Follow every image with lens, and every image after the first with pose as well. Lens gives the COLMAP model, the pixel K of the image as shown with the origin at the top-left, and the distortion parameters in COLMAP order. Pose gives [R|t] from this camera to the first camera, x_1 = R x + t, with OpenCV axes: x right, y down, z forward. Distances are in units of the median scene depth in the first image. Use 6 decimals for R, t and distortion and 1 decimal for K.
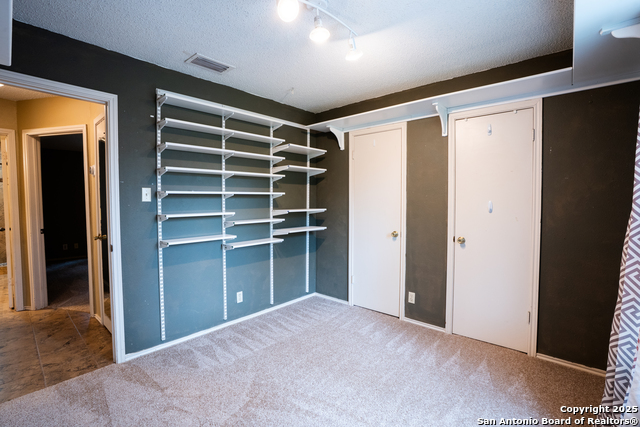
lens RADIAL K [[294.9, 0, 317.5], [0, 294.9, 212.5], [0, 0, 1]] dist [-0.047215, 0.004018]
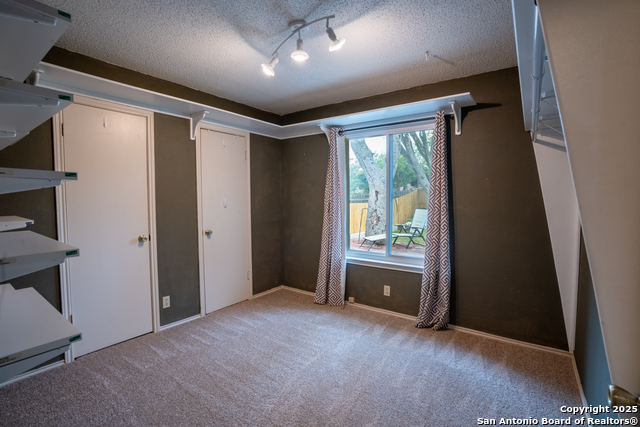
lens RADIAL K [[294.9, 0, 318.5], [0, 294.9, 213.3], [0, 0, 1]] dist [-0.047215, 0.004018]
pose [[-0.098883, -0.050982, 0.993792, -0.675187], [0.045153, 0.997428, 0.055661, -0.025557], [-0.994074, 0.050376, -0.096327, 0.616714]]
